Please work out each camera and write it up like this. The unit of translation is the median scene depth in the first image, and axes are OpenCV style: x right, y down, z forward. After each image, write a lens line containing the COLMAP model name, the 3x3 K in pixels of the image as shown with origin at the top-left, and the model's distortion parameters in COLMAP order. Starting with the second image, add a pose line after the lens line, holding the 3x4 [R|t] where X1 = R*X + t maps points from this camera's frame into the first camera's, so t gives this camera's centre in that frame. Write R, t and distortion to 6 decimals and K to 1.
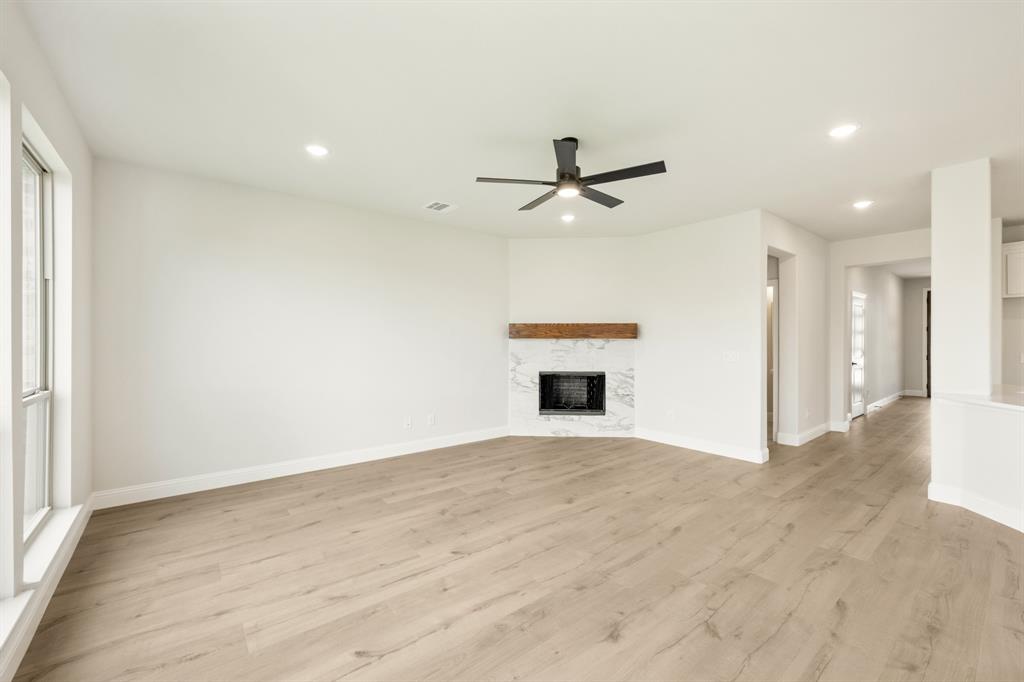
lens RADIAL K [[414.4, 0, 515.3], [0, 414.4, 340.6], [0, 0, 1]] dist [0.001190, -0.000131]
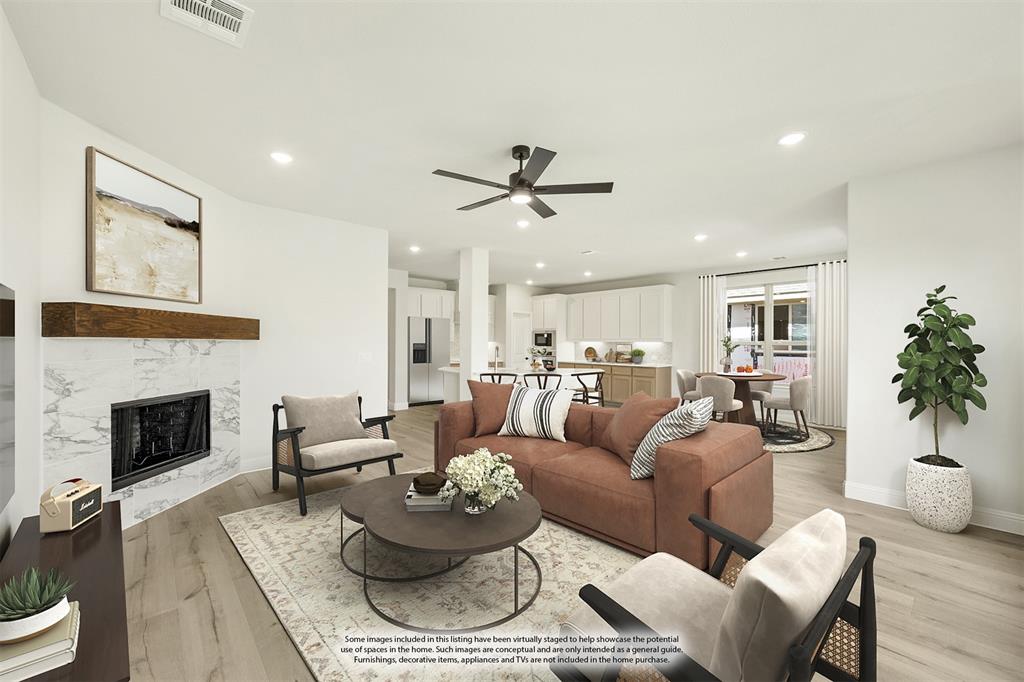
lens RADIAL K [[414.4, 0, 509.4], [0, 414.4, 342.2], [0, 0, 1]] dist [0.001190, -0.000131]
pose [[-0.038292, 0.003526, 0.999260, -0.471908], [-0.006100, 0.999974, -0.003763, -0.000172], [-0.999248, -0.006239, -0.038269, 0.567302]]
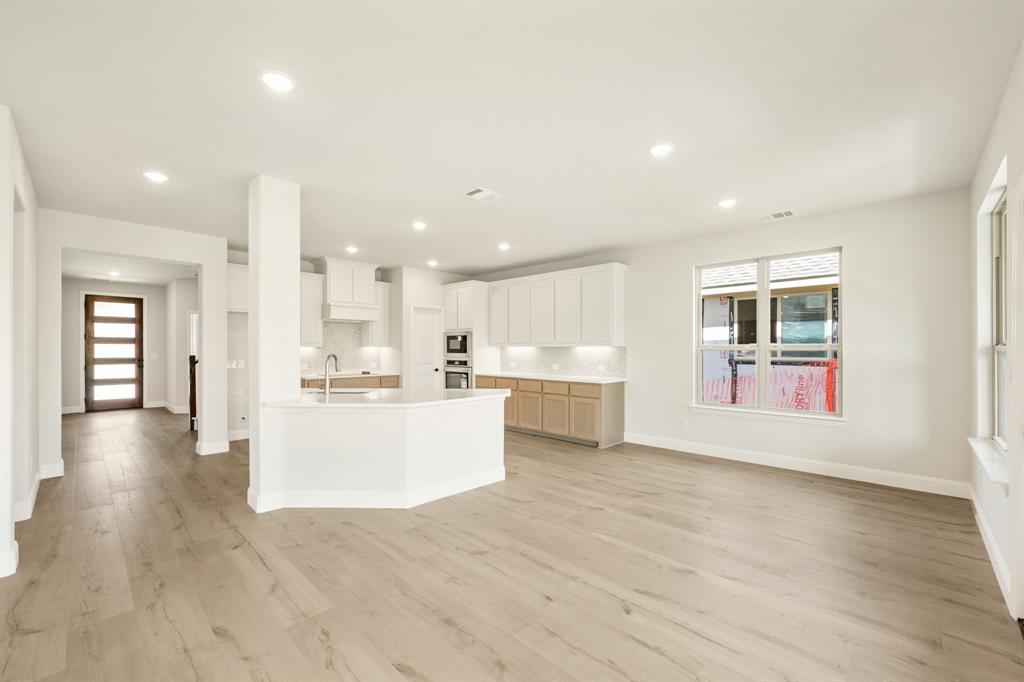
lens RADIAL K [[414.4, 0, 515.0], [0, 414.4, 353.3], [0, 0, 1]] dist [0.001190, -0.000131]
pose [[-0.116825, -0.008468, 0.993116, -0.022111], [-0.001556, 0.999964, 0.008343, -0.000439], [-0.993151, -0.000570, -0.116834, 0.330156]]
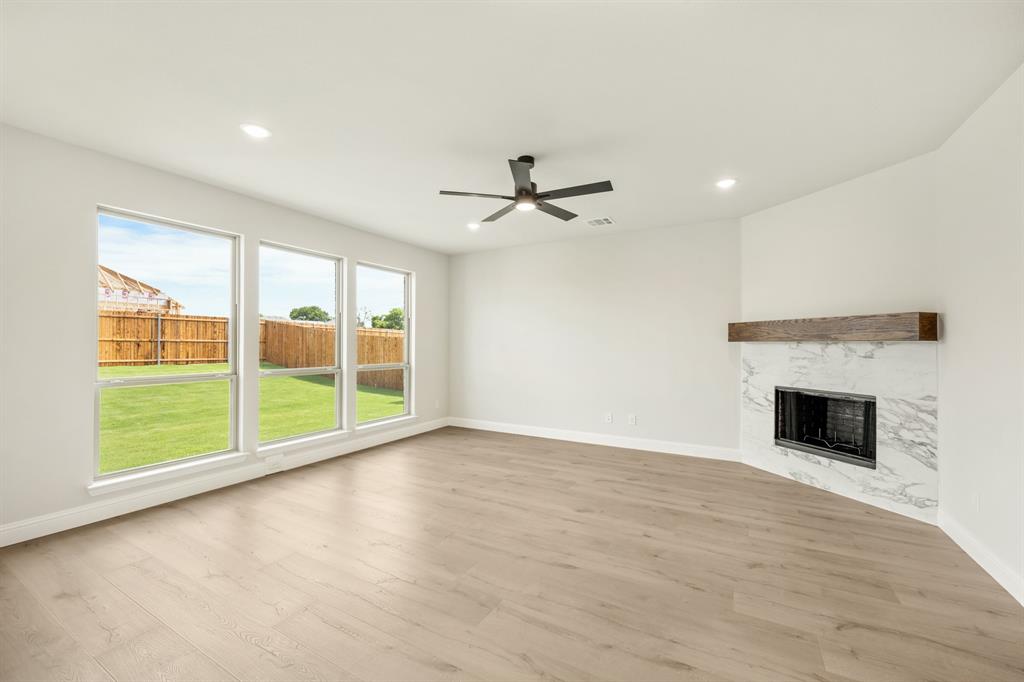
lens RADIAL K [[414.4, 0, 513.6], [0, 414.4, 343.5], [0, 0, 1]] dist [0.001190, -0.000131]
pose [[0.364946, -0.002465, -0.931025, 0.597331], [-0.000671, 0.999996, -0.002910, 0.001419], [0.931028, 0.001687, 0.364943, 0.308388]]
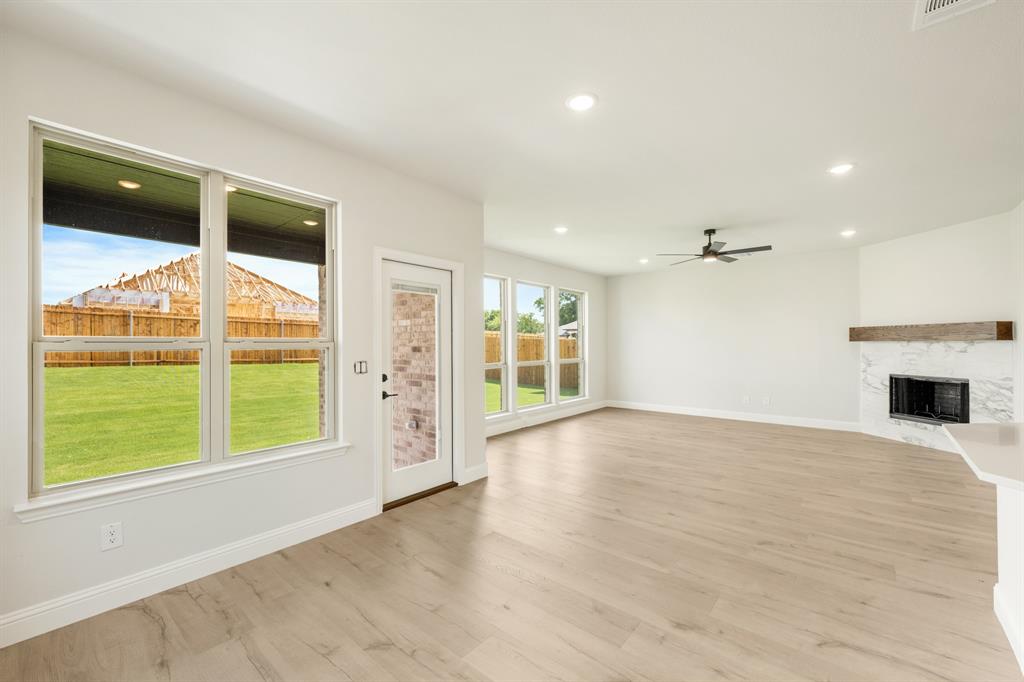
lens RADIAL K [[414.4, 0, 516.5], [0, 414.4, 341.4], [0, 0, 1]] dist [0.001190, -0.000131]
pose [[0.188807, -0.009623, -0.981967, 0.901594], [0.006057, 0.999944, -0.008635, -0.000715], [0.981996, -0.004318, 0.188855, -0.071327]]
